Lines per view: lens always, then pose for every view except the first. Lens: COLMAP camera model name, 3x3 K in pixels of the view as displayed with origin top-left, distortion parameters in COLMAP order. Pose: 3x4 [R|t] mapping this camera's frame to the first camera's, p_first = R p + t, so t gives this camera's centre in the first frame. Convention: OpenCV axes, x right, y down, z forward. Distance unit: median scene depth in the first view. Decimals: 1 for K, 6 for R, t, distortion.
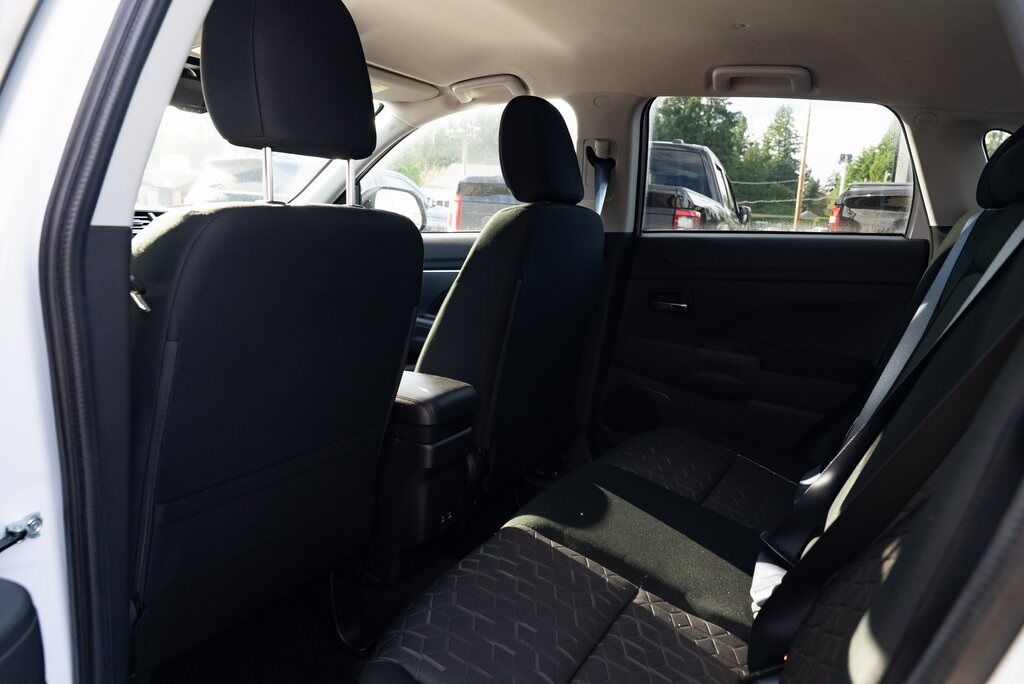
lens RADIAL K [[697.1, 0, 507.8], [0, 697.1, 343.8], [0, 0, 1]] dist [-0.032860, 0.018024]
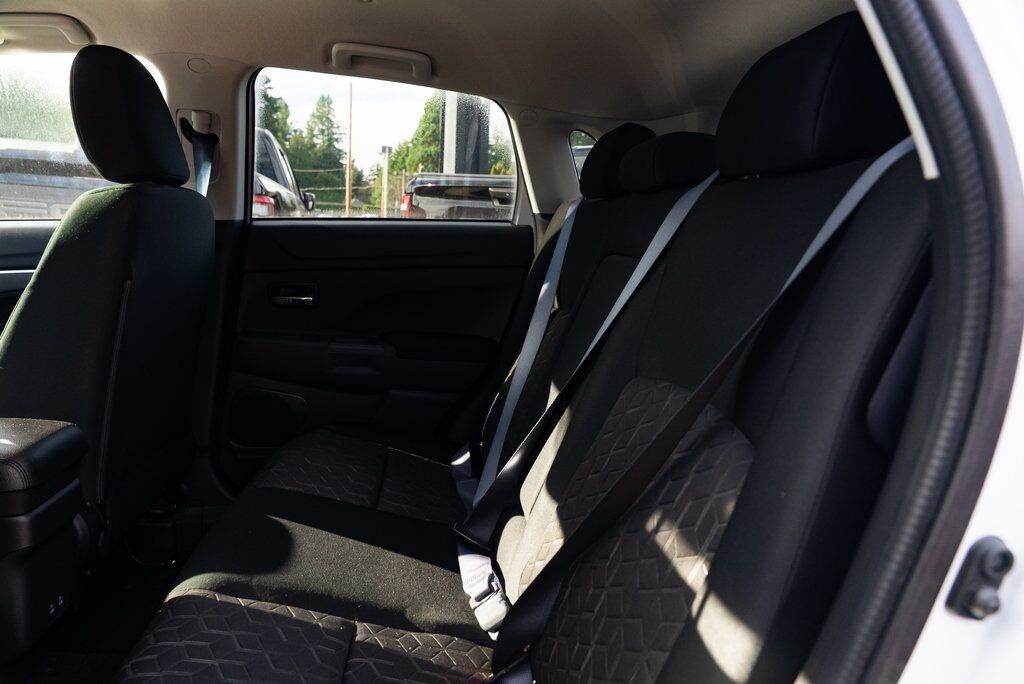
lens RADIAL K [[697.1, 0, 516.7], [0, 697.1, 344.3], [0, 0, 1]] dist [-0.032860, 0.018024]
pose [[0.809443, -0.102088, 0.578256, -0.081112], [0.091273, 0.994676, 0.047840, -0.016776], [-0.580062, 0.014055, 0.814451, 0.103841]]
